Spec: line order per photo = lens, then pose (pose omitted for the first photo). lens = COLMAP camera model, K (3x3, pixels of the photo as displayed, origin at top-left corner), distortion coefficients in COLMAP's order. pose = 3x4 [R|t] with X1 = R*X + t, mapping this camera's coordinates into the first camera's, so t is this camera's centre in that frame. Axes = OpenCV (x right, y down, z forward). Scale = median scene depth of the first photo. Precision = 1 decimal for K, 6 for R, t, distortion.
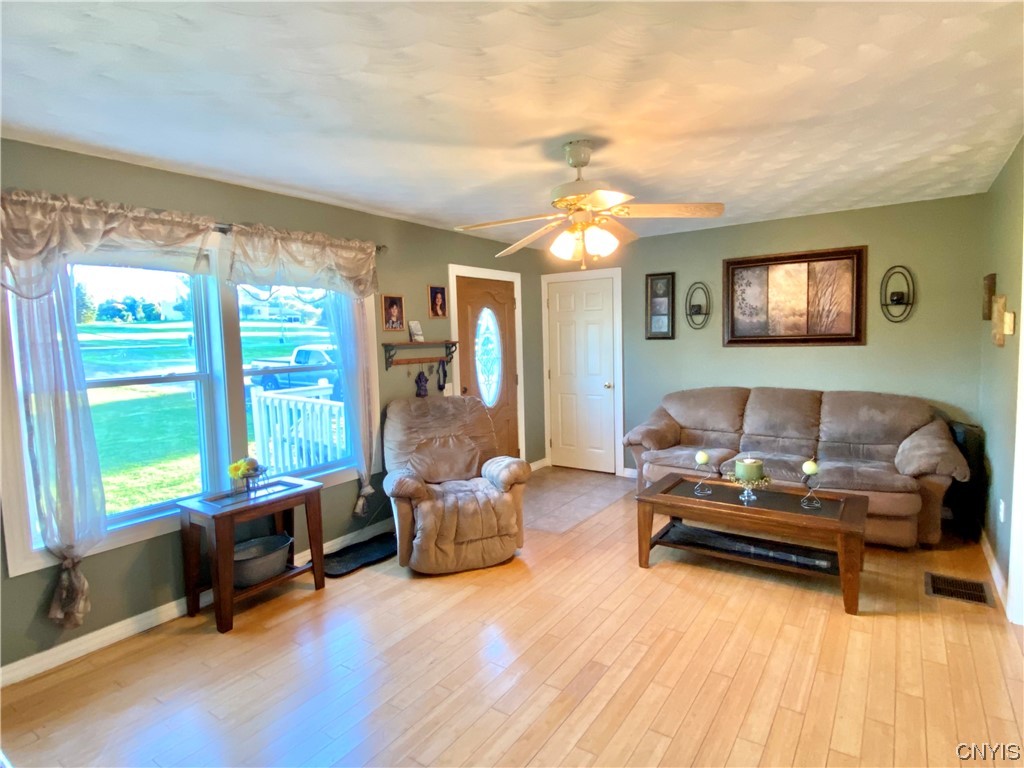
lens RADIAL K [[565.0, 0, 512.0], [0, 565.0, 384.0], [0, 0, 1]] dist [0.046961, -0.000821]
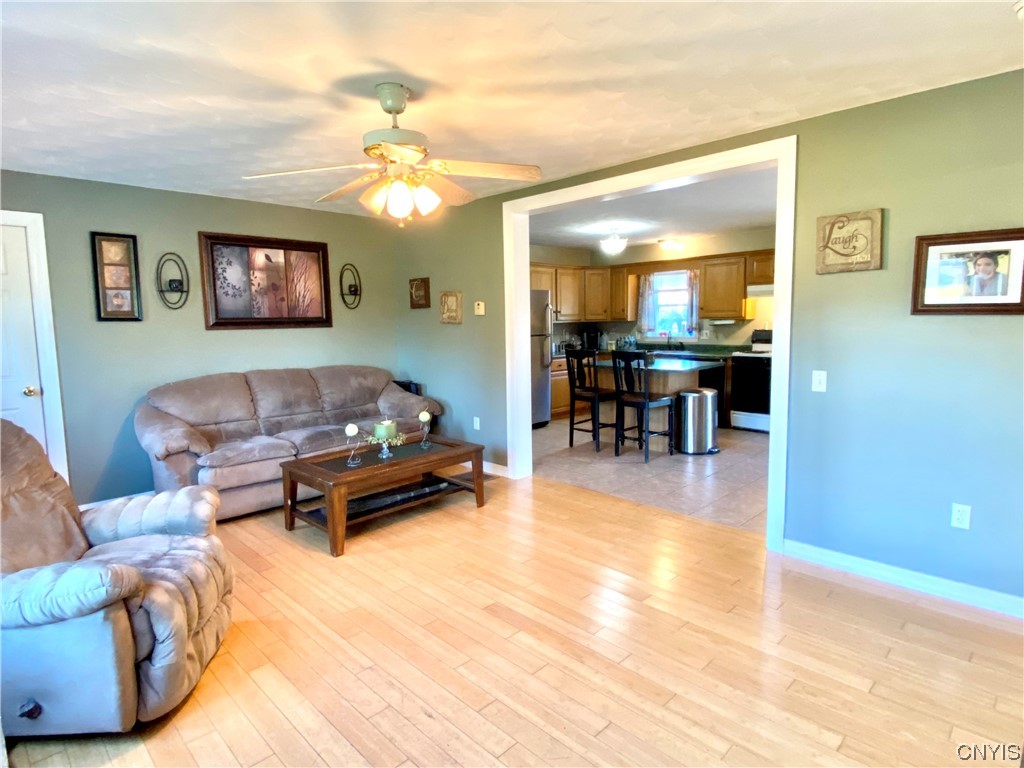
lens RADIAL K [[565.0, 0, 512.0], [0, 565.0, 384.0], [0, 0, 1]] dist [0.046961, -0.000821]
pose [[0.179315, -0.090076, 0.979659, -0.485007], [0.102303, 0.992108, 0.072495, 0.002967], [-0.978458, 0.087223, 0.187114, 0.415098]]
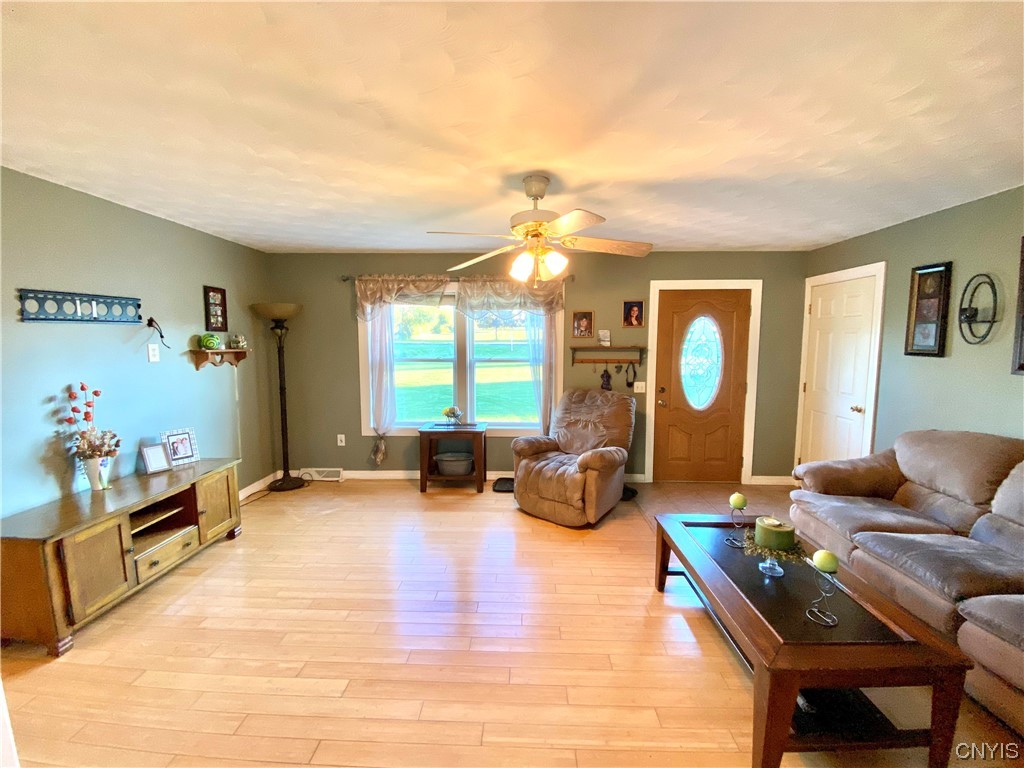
lens RADIAL K [[417.7, 0, 512.0], [0, 417.7, 384.0], [0, 0, 1]] dist [0.061331, -0.040425]
pose [[0.538849, 0.115211, -0.834487, 0.520537], [-0.090772, 0.992777, 0.078451, -0.044922], [0.837497, 0.033475, 0.545415, 0.309041]]
